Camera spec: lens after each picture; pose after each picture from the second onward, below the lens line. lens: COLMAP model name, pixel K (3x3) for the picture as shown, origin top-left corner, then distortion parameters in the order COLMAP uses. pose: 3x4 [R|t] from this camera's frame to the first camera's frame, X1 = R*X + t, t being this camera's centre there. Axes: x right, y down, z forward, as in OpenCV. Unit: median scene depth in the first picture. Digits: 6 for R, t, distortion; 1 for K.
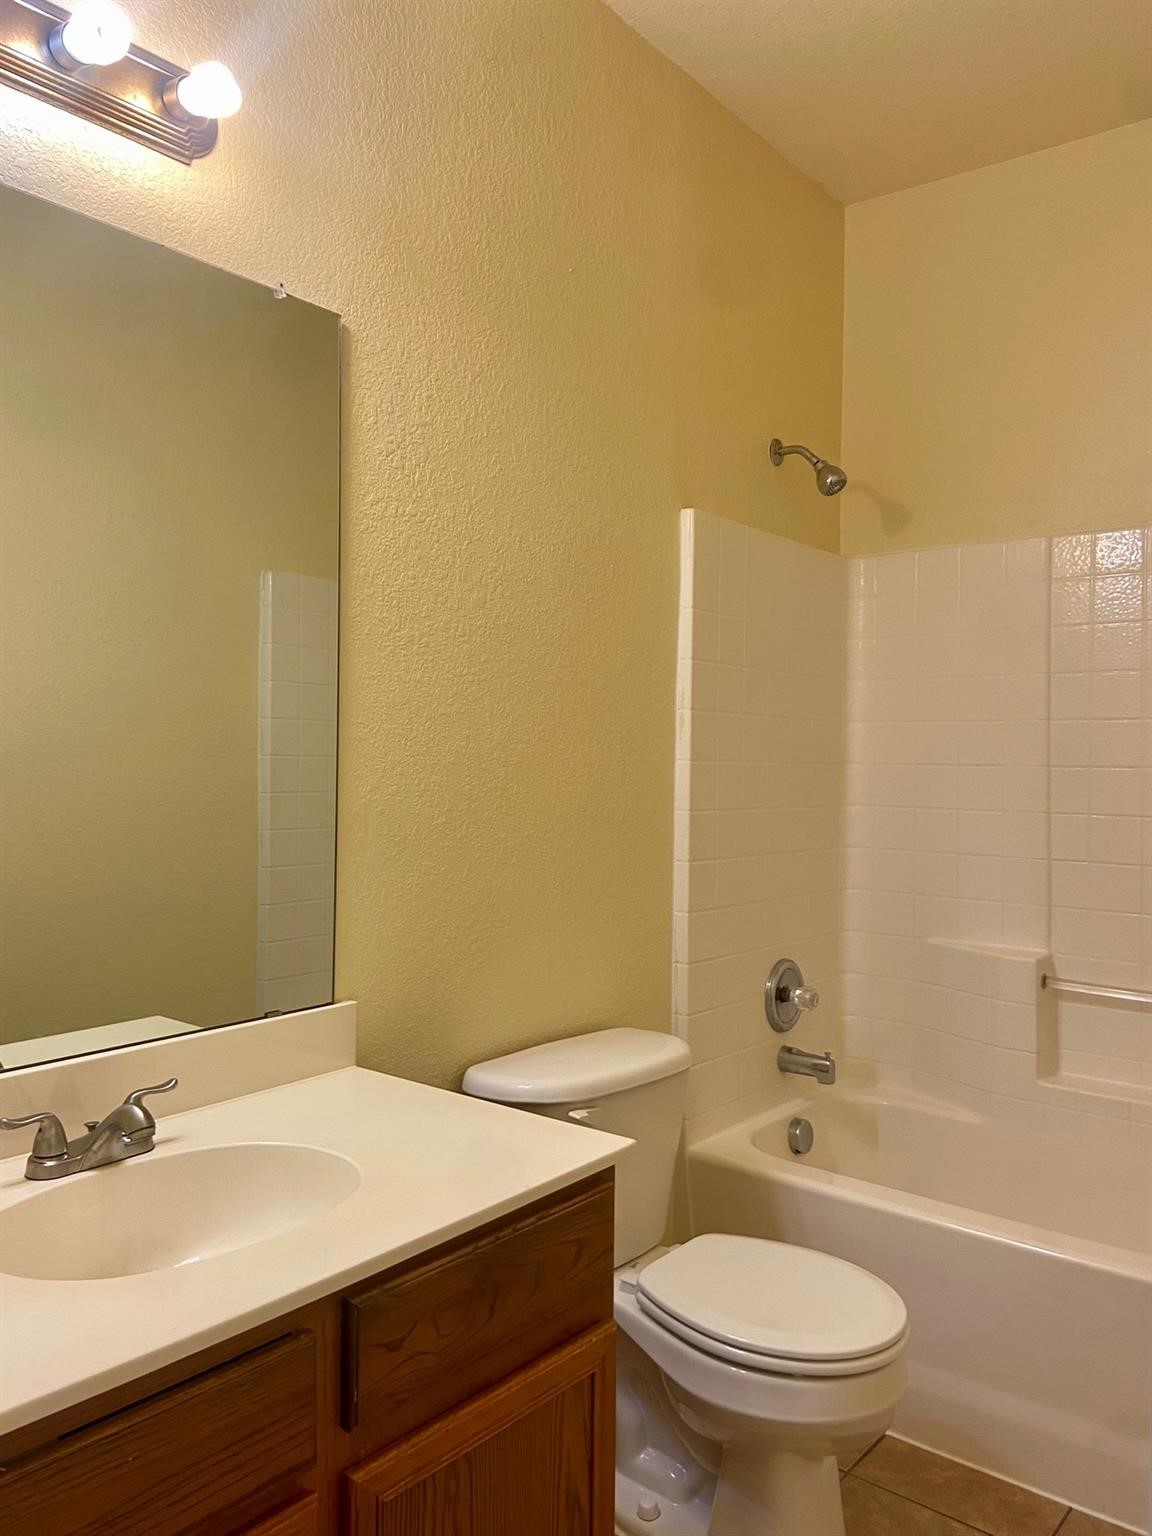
lens RADIAL K [[1156.3, 0, 579.7], [0, 1156.3, 765.9], [0, 0, 1]] dist [0.100715, -0.111026]
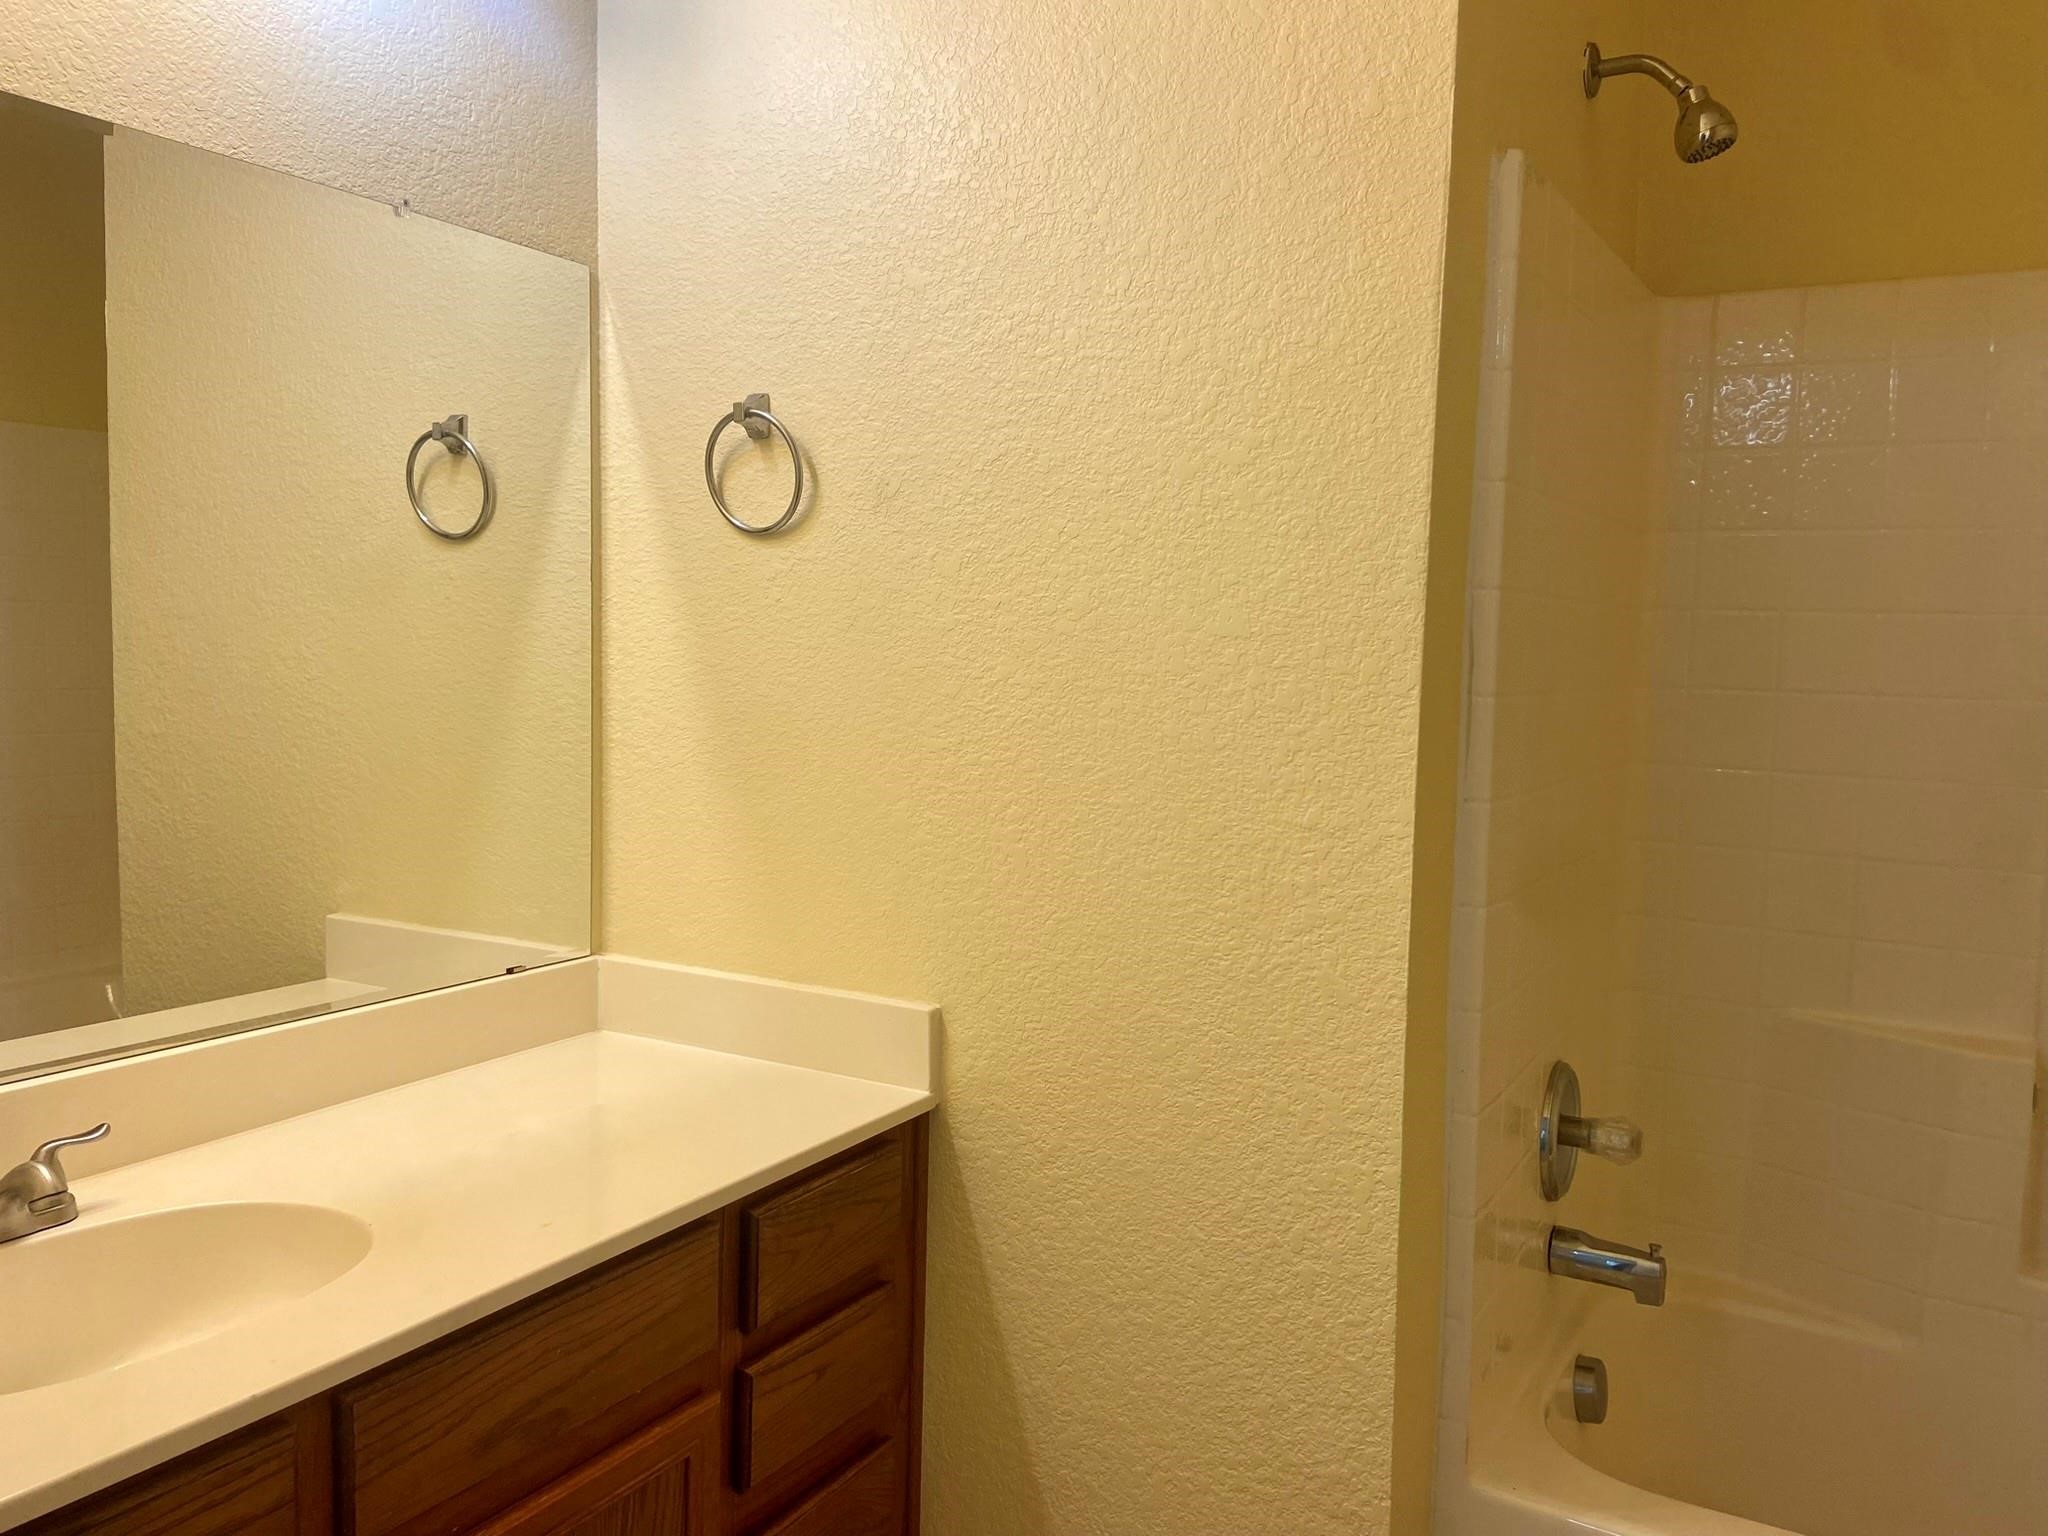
lens RADIAL K [[1541.7, 0, 1019.9], [0, 1541.7, 766.7], [0, 0, 1]] dist [0.100715, -0.111026]
pose [[0.980473, 0.002936, 0.196632, -0.206687], [-0.013915, 0.998418, 0.054477, -0.002176], [-0.196161, -0.056149, 0.978963, 0.369551]]
